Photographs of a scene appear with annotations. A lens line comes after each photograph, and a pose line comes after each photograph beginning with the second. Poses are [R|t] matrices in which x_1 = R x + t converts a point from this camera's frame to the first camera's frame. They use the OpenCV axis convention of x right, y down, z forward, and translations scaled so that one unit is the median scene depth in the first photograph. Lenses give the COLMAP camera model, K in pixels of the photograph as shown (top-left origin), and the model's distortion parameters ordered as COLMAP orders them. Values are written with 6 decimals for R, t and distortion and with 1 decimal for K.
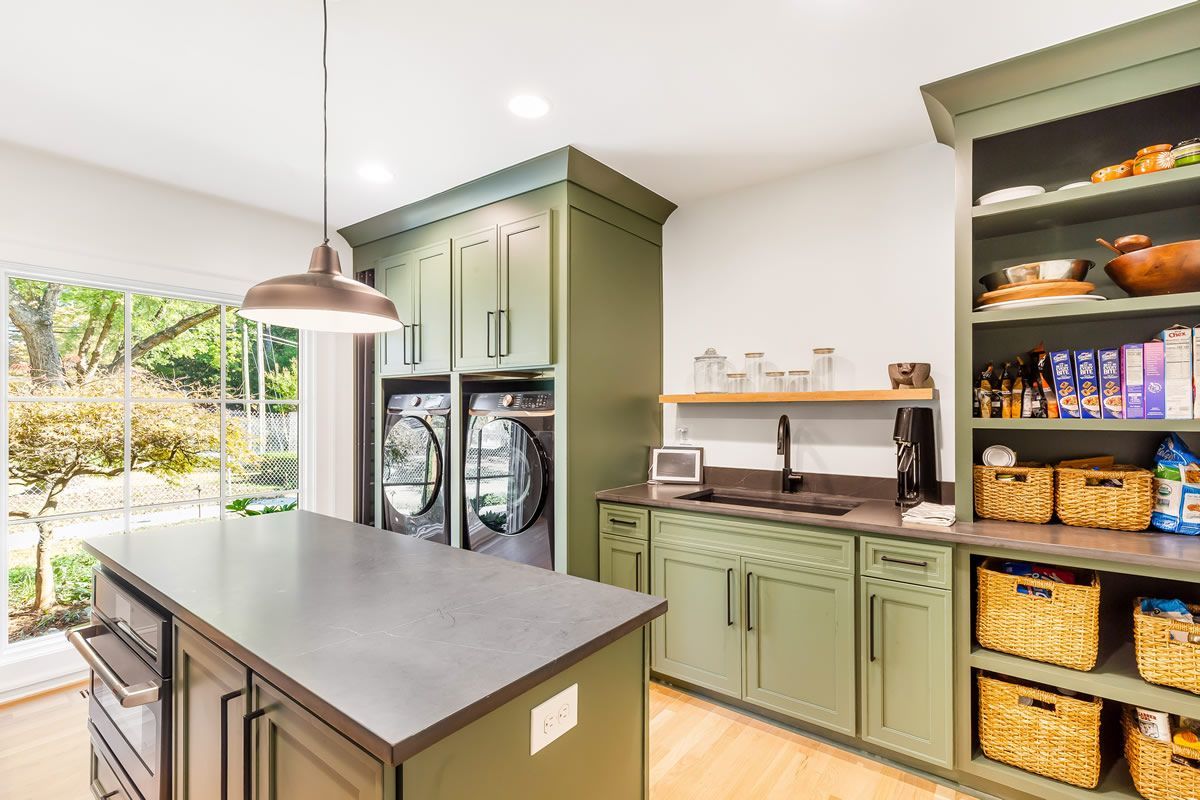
lens RADIAL K [[554.6, 0, 607.7], [0, 554.6, 407.5], [0, 0, 1]] dist [0.004251, -0.000242]
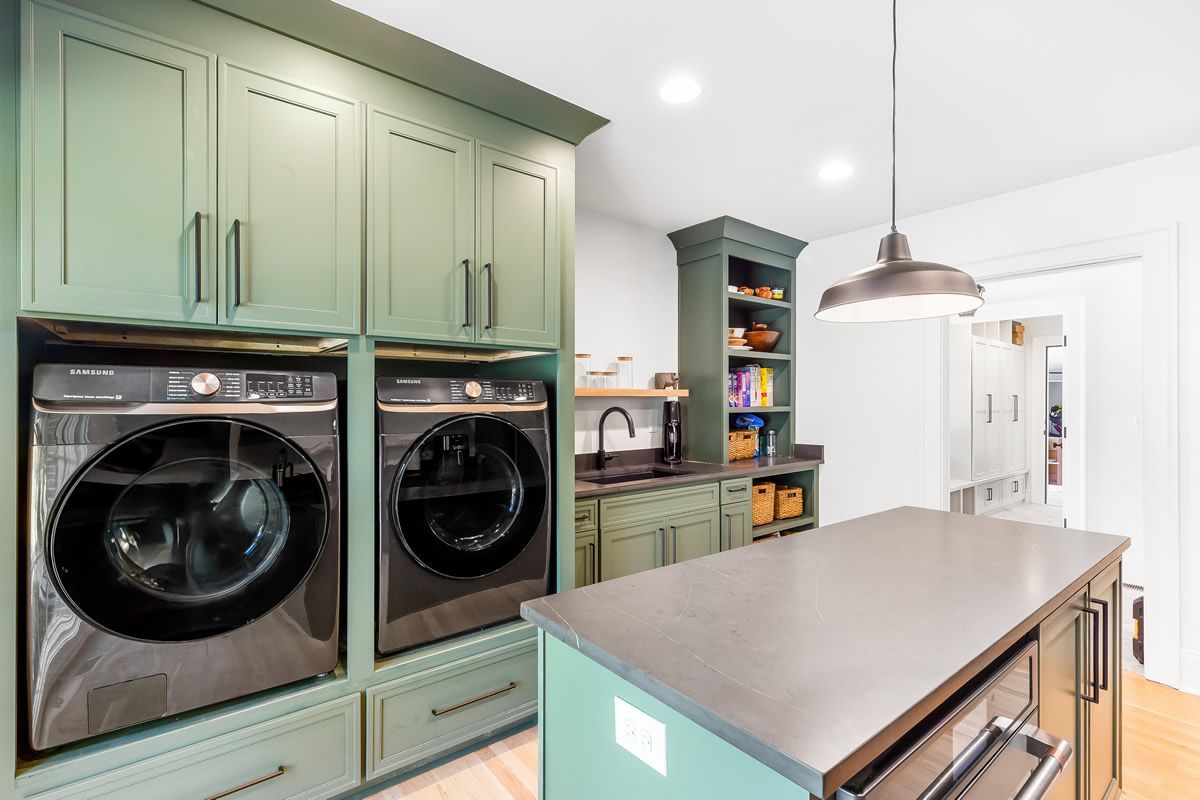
lens RADIAL K [[547.7, 0, 606.1], [0, 547.7, 398.3], [0, 0, 1]] dist [0.003213, -0.000408]
pose [[0.239867, 0.008697, 0.970767, -0.894868], [-0.003253, 0.999961, -0.008154, 0.004688], [-0.970800, -0.001202, 0.239886, 0.724984]]
